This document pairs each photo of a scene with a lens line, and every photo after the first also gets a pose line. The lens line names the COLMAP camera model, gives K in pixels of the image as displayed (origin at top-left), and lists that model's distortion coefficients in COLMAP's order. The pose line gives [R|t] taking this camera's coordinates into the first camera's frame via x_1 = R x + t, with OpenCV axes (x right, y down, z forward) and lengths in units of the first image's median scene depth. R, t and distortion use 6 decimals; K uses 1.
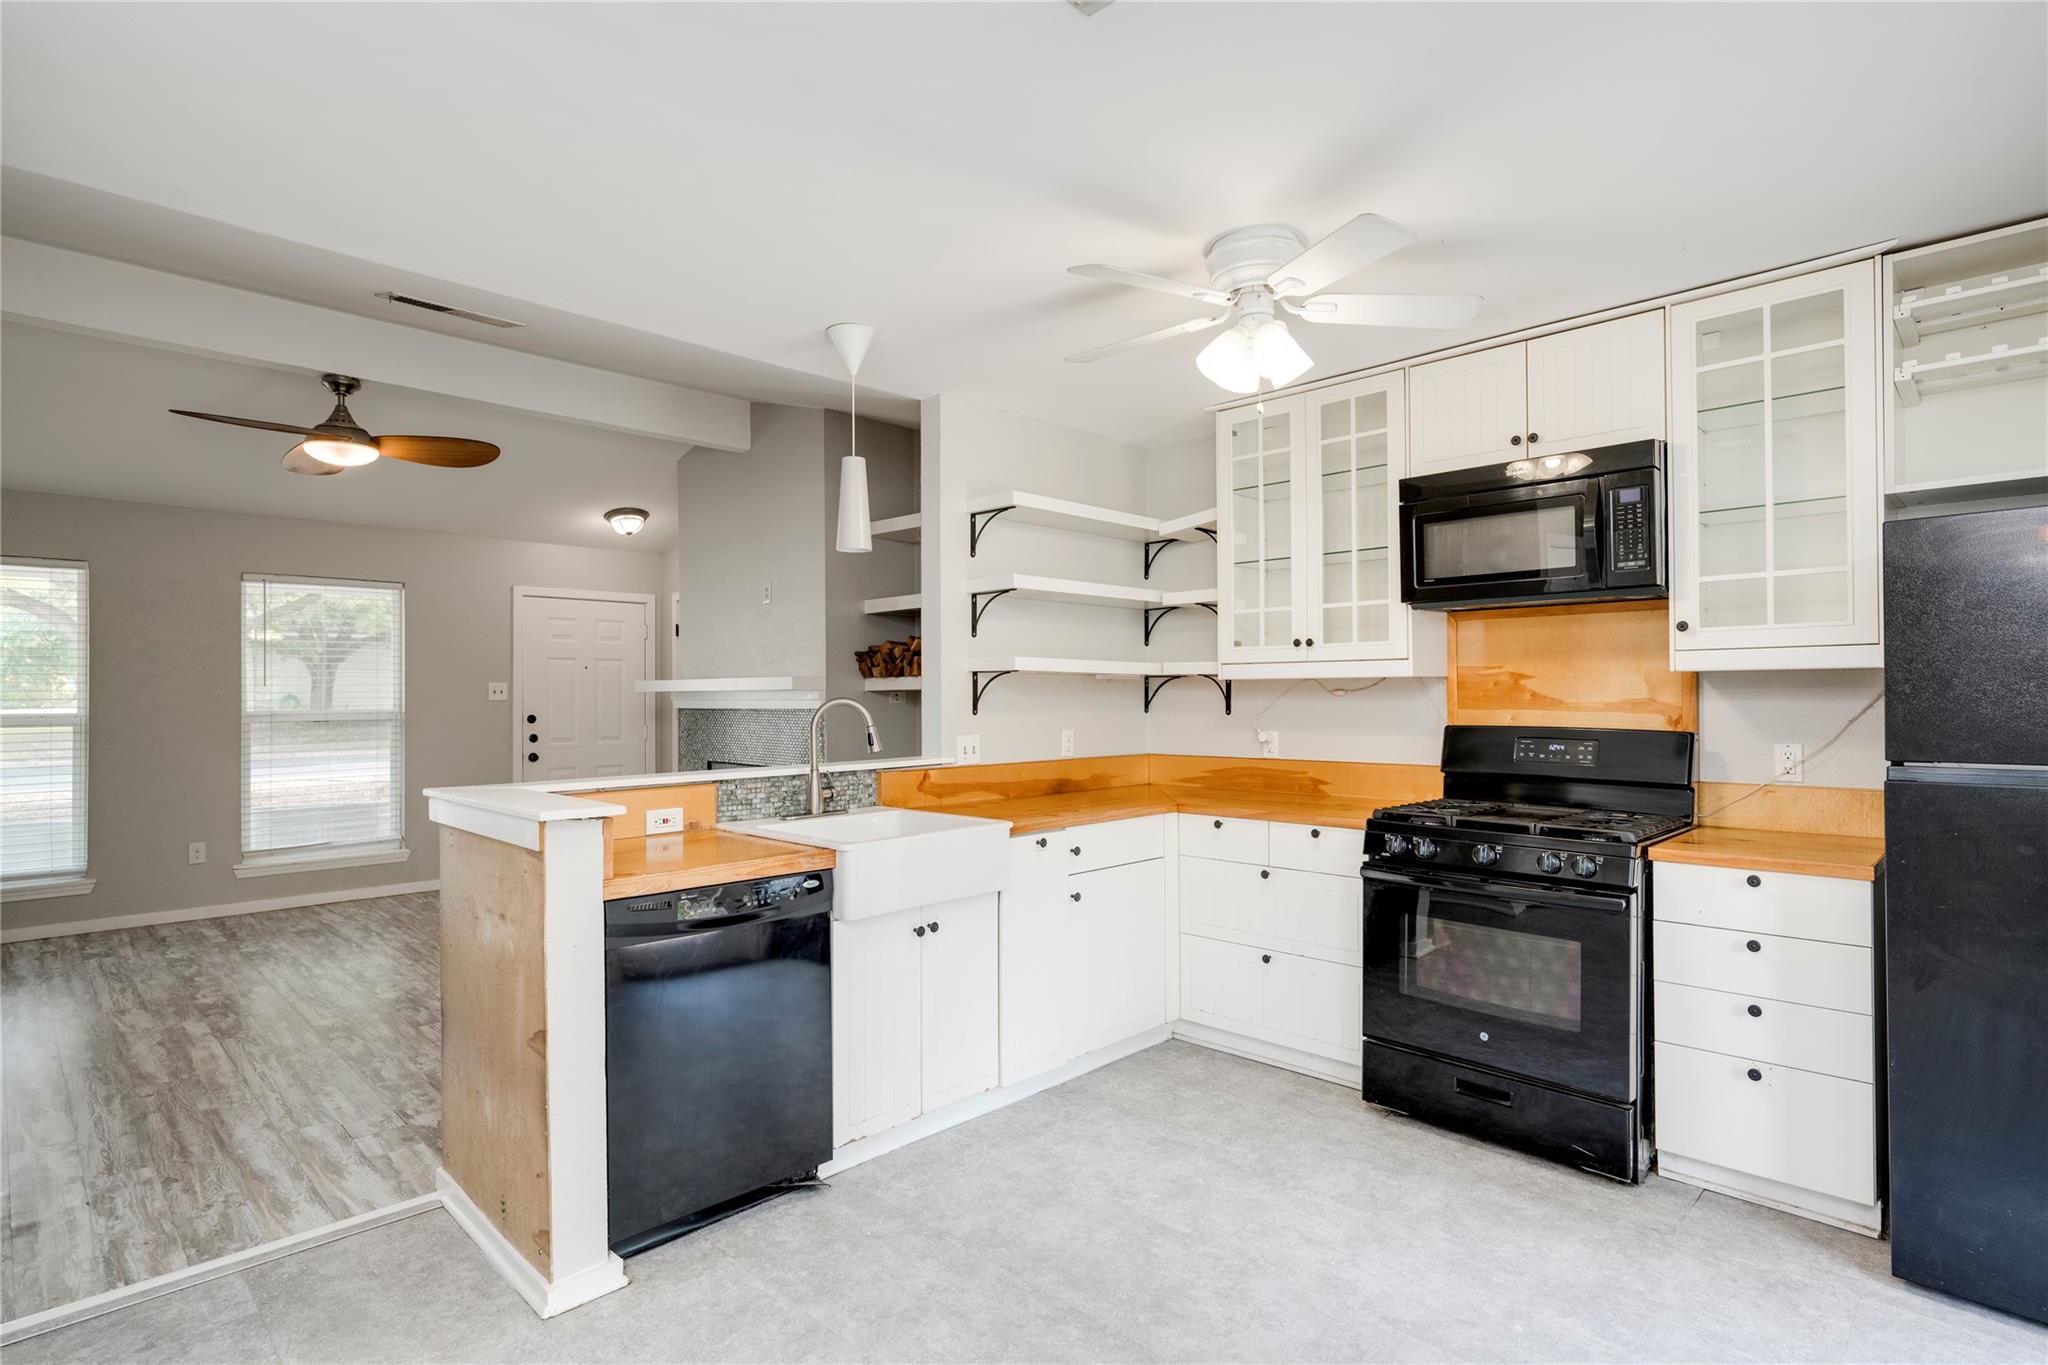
lens RADIAL K [[1018.9, 0, 1040.2], [0, 1018.9, 694.4], [0, 0, 1]] dist [0.009114, -0.006220]
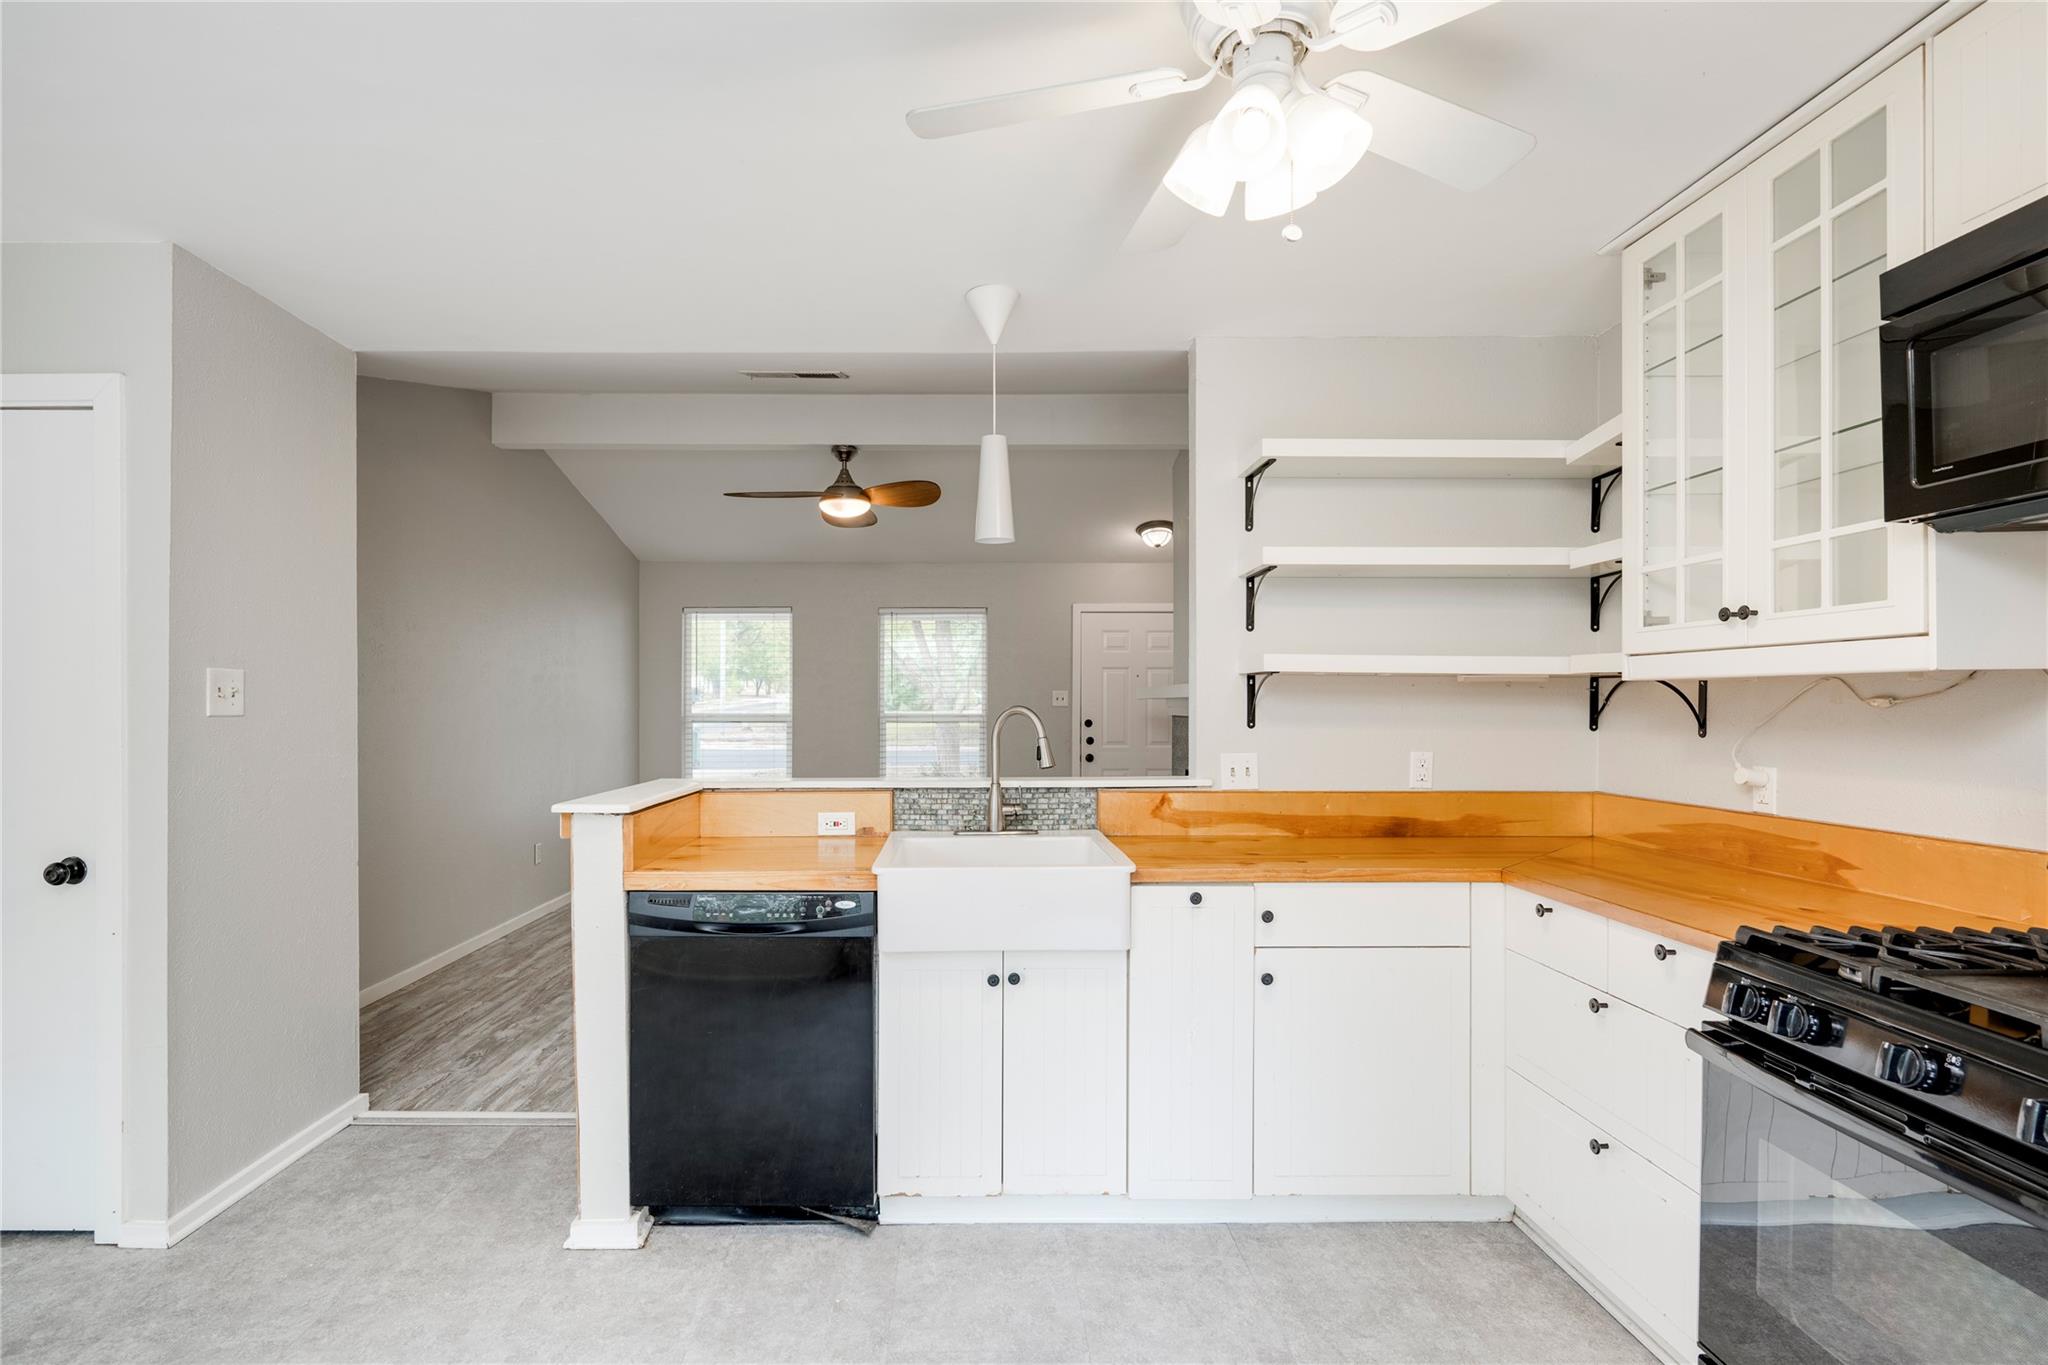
lens RADIAL K [[999.2, 0, 980.9], [0, 999.2, 709.1], [0, 0, 1]] dist [0.008679, -0.000941]
pose [[0.706416, 0.008338, -0.707748, 0.400040], [-0.003038, 0.999957, 0.008748, -0.001279], [0.707790, -0.004029, 0.706411, 0.345222]]
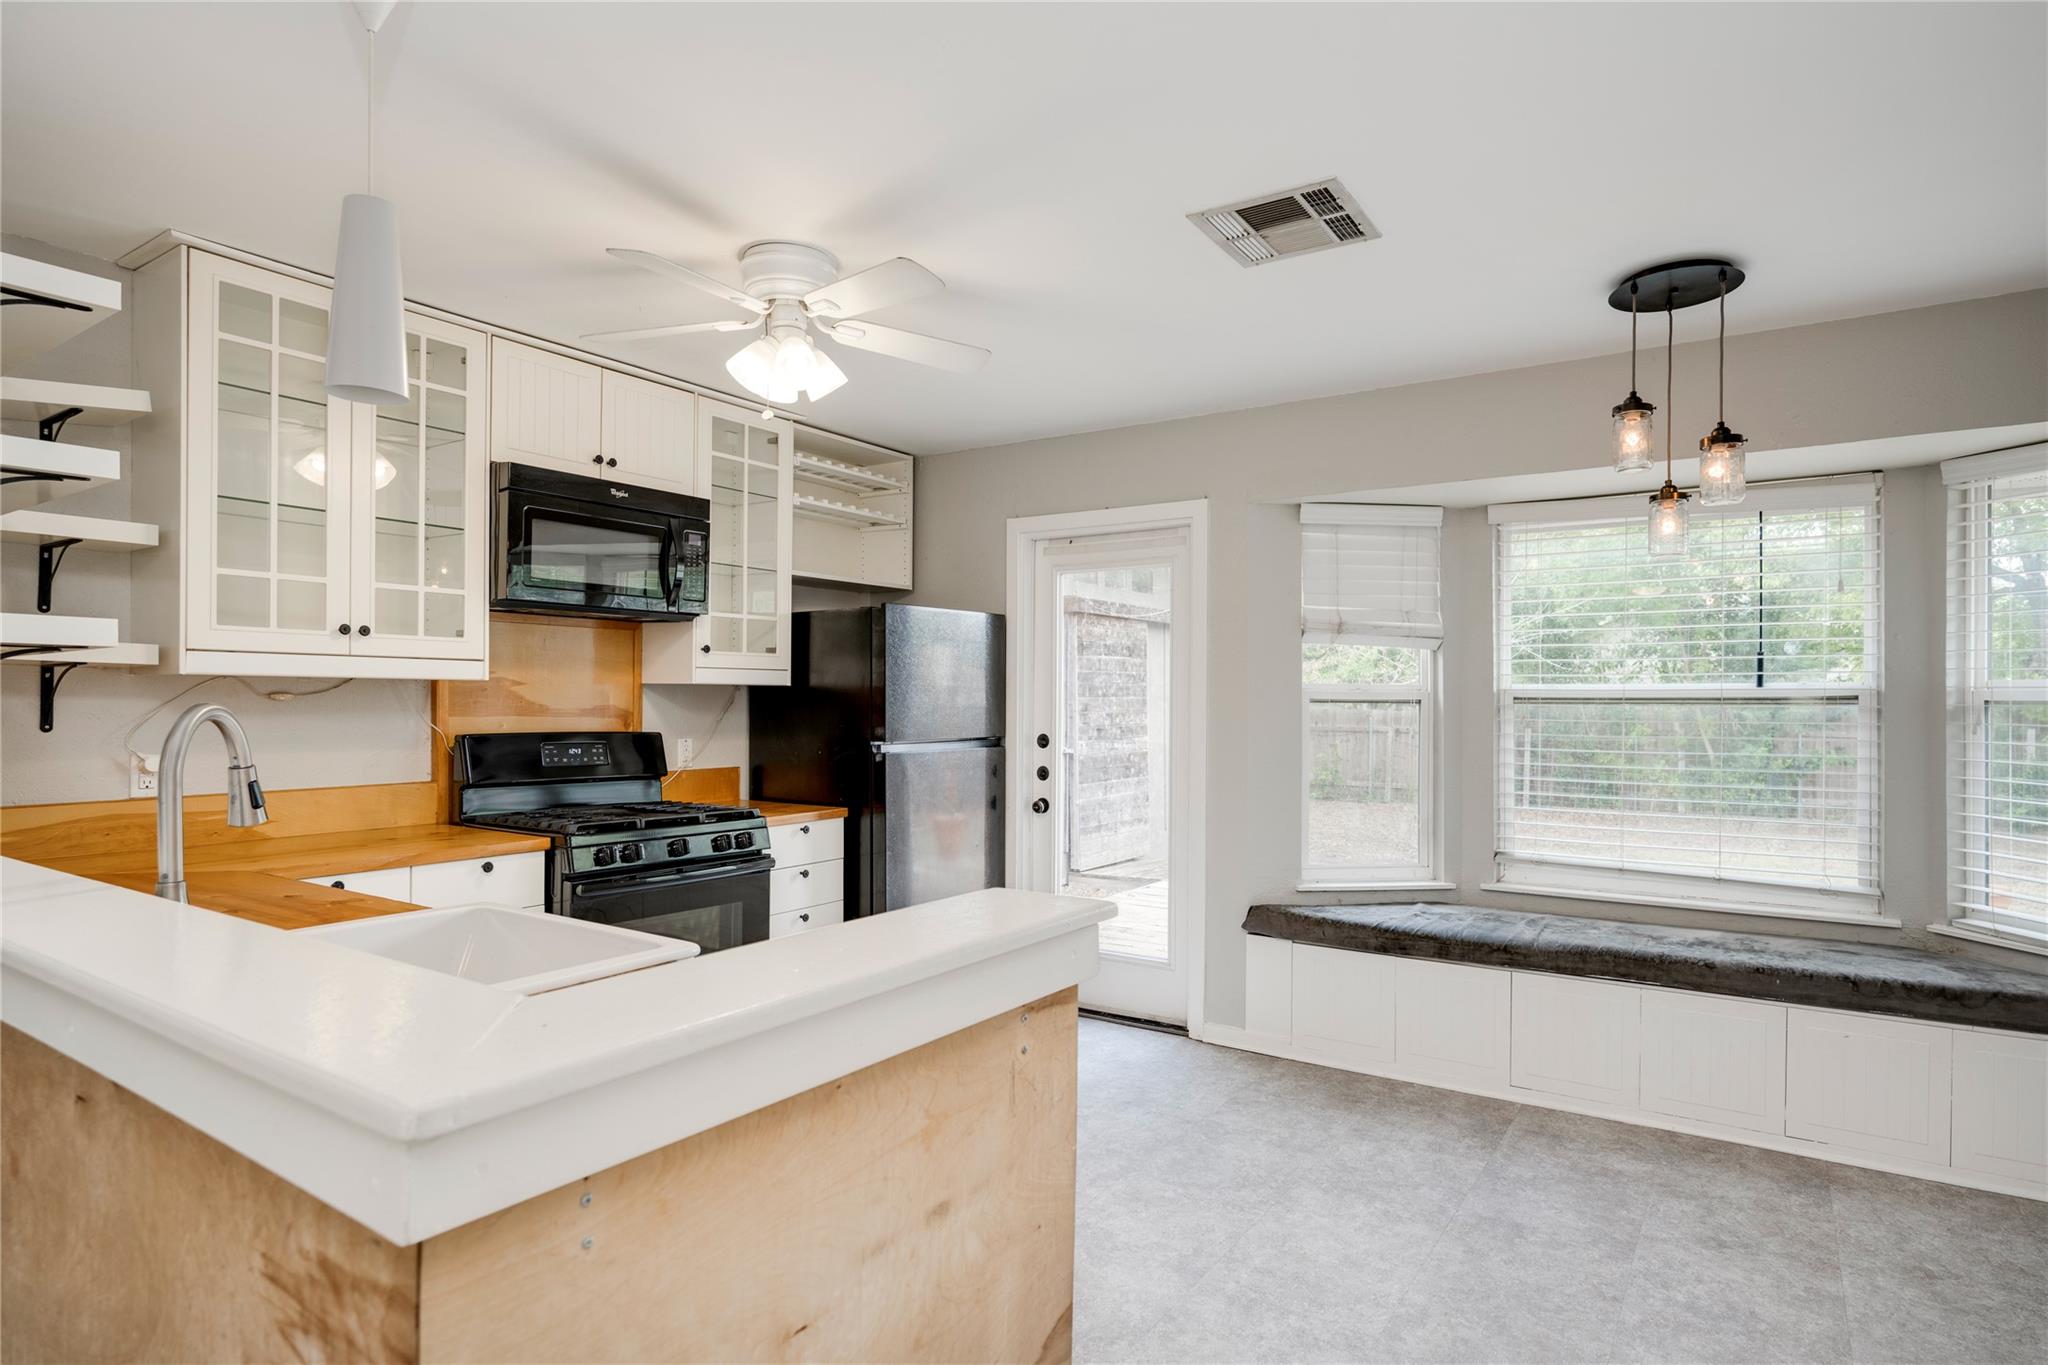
lens RADIAL K [[1094.1, 0, 1030.1], [0, 1094.1, 704.7], [0, 0, 1]] dist [-0.006120, 0.001237]
pose [[-0.174620, 0.000705, 0.984636, -0.689421], [-0.005664, 0.999982, -0.001720, 0.002911], [-0.984620, -0.005877, -0.174613, 0.728439]]
